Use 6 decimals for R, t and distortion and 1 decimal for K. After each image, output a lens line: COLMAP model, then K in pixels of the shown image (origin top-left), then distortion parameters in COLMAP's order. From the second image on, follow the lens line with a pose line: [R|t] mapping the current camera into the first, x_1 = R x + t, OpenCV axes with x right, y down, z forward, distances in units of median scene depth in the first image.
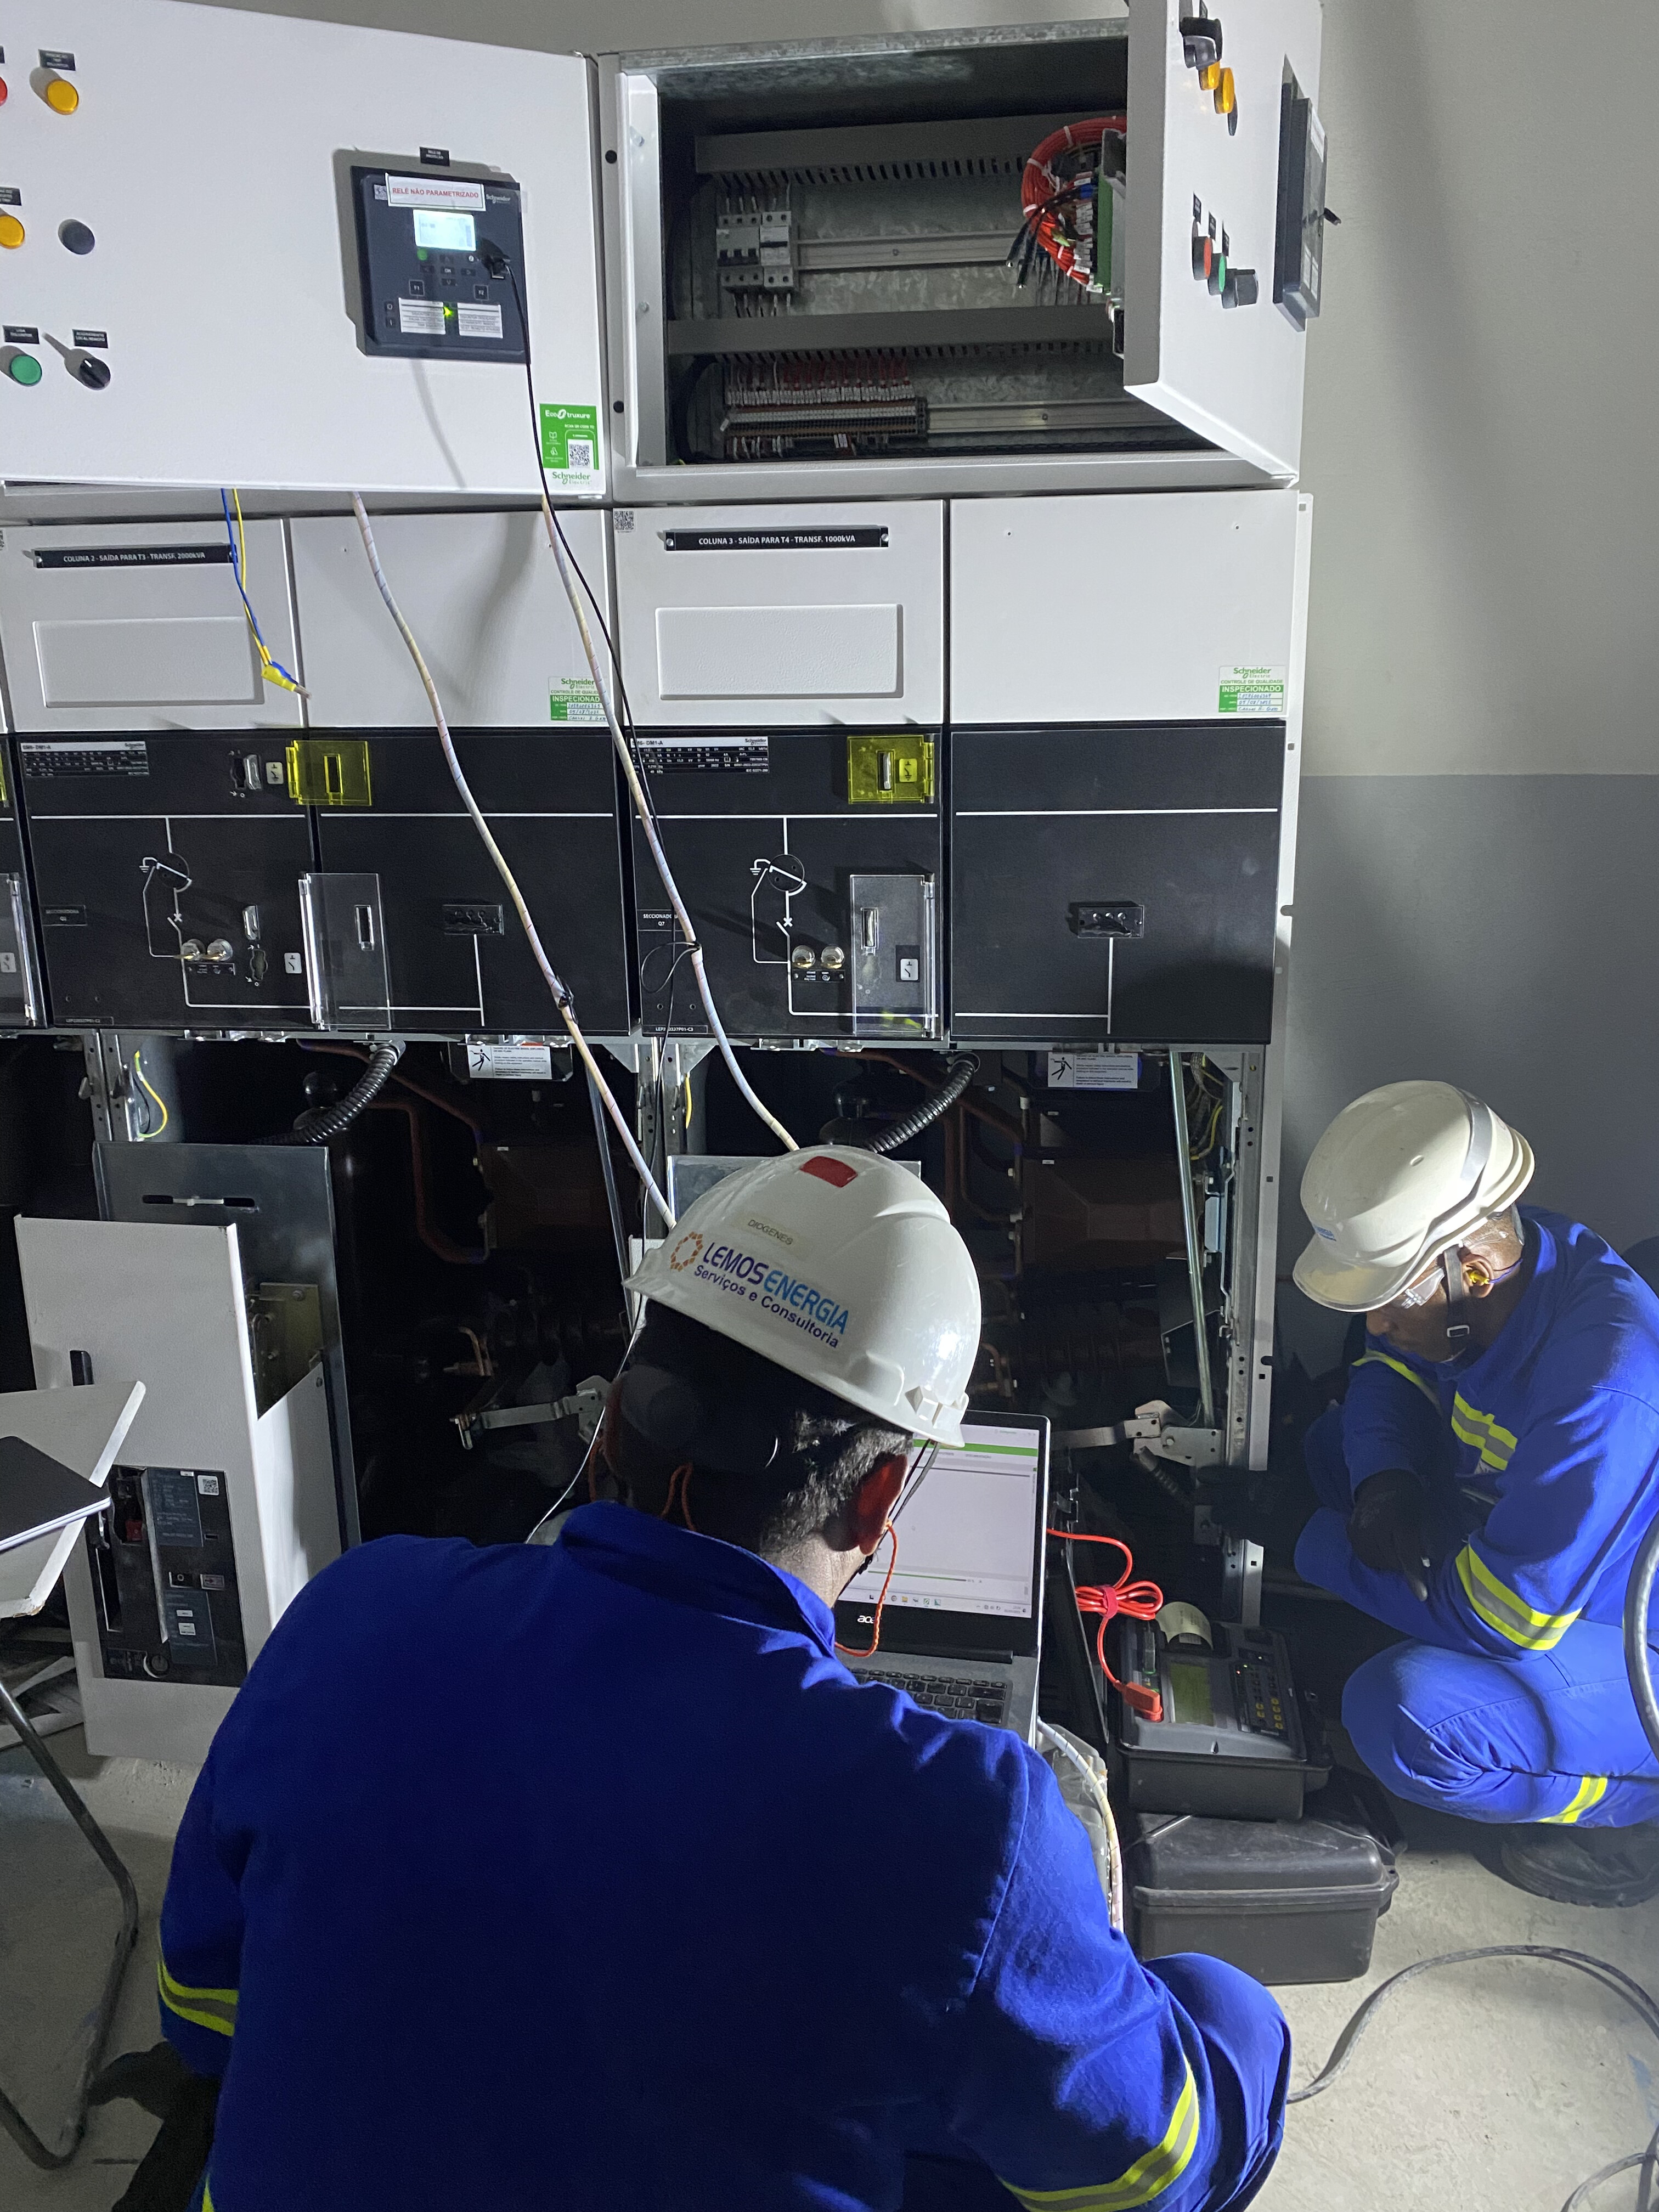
lens RADIAL K [[1695.2, 0, 835.6], [0, 1695.2, 1095.3], [0, 0, 1]] dist [0.013023, -0.012635]
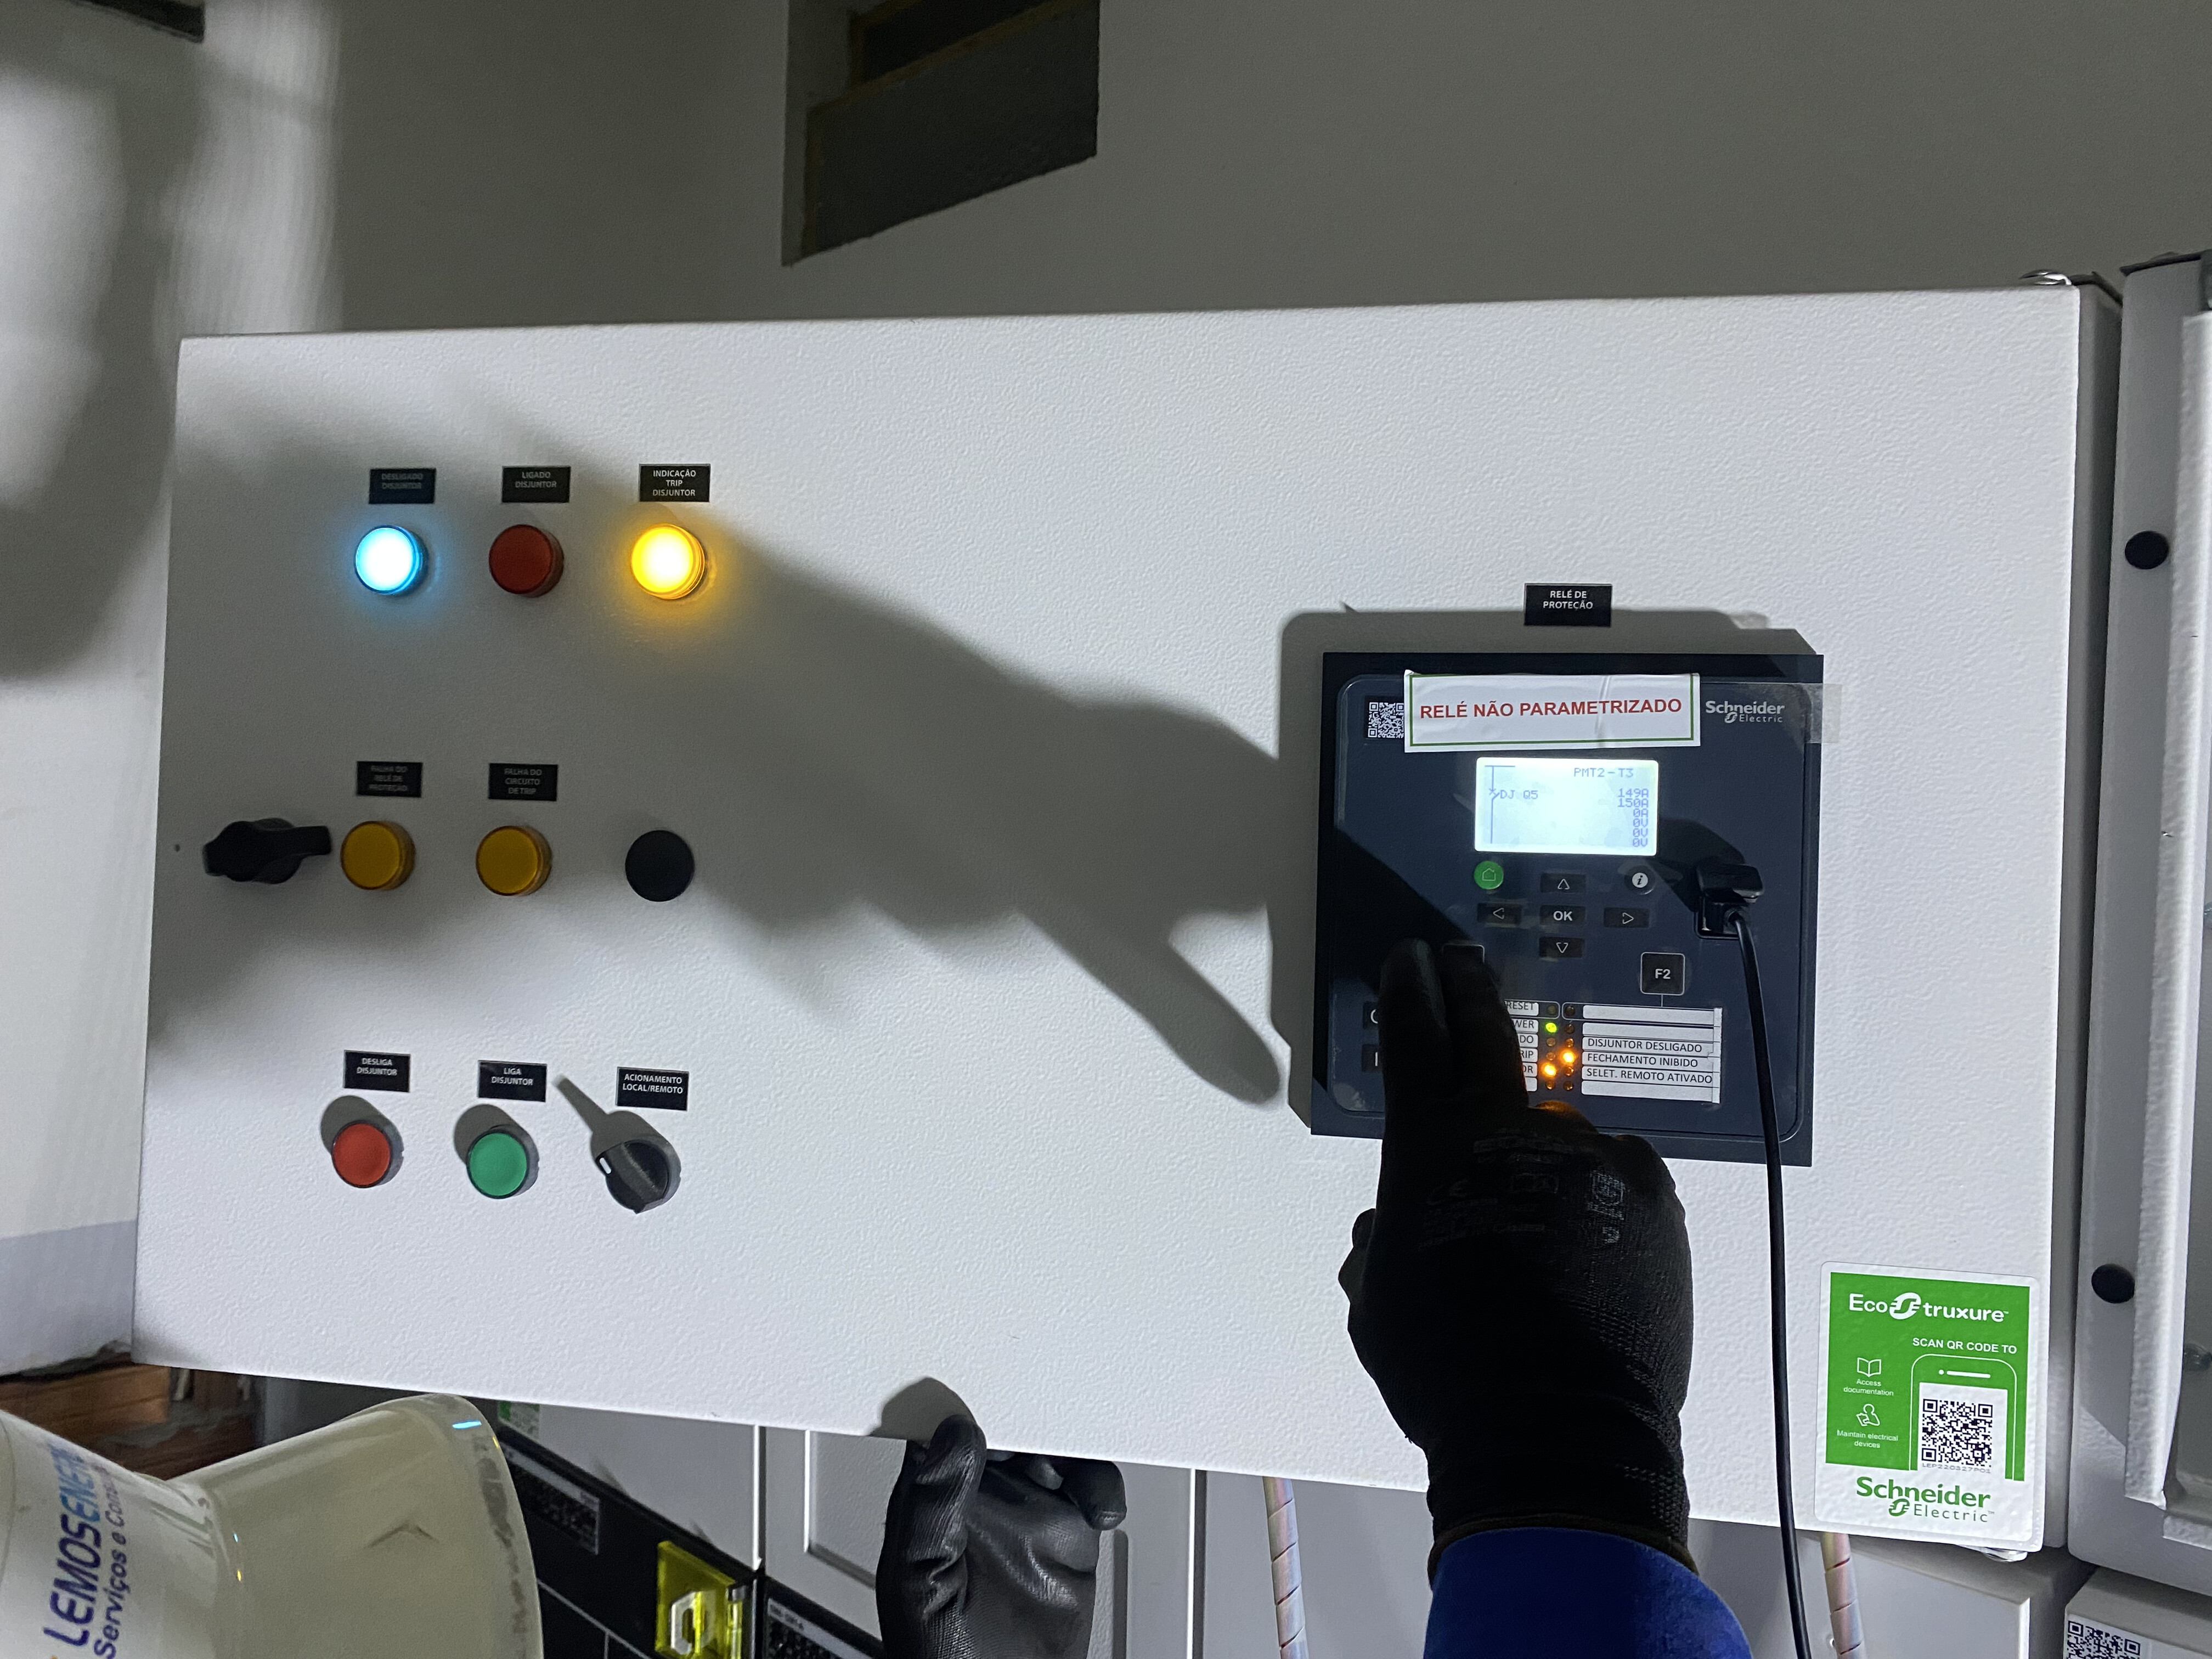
lens RADIAL K [[1695.2, 0, 1111.6], [0, 1695.2, 832.5], [0, 0, 1]] dist [0.013023, -0.012635]
pose [[0.806423, 0.037957, -0.590119, -0.102273], [-0.185914, 0.963609, -0.192079, -0.419983], [0.561353, 0.264608, 0.784133, 0.681525]]
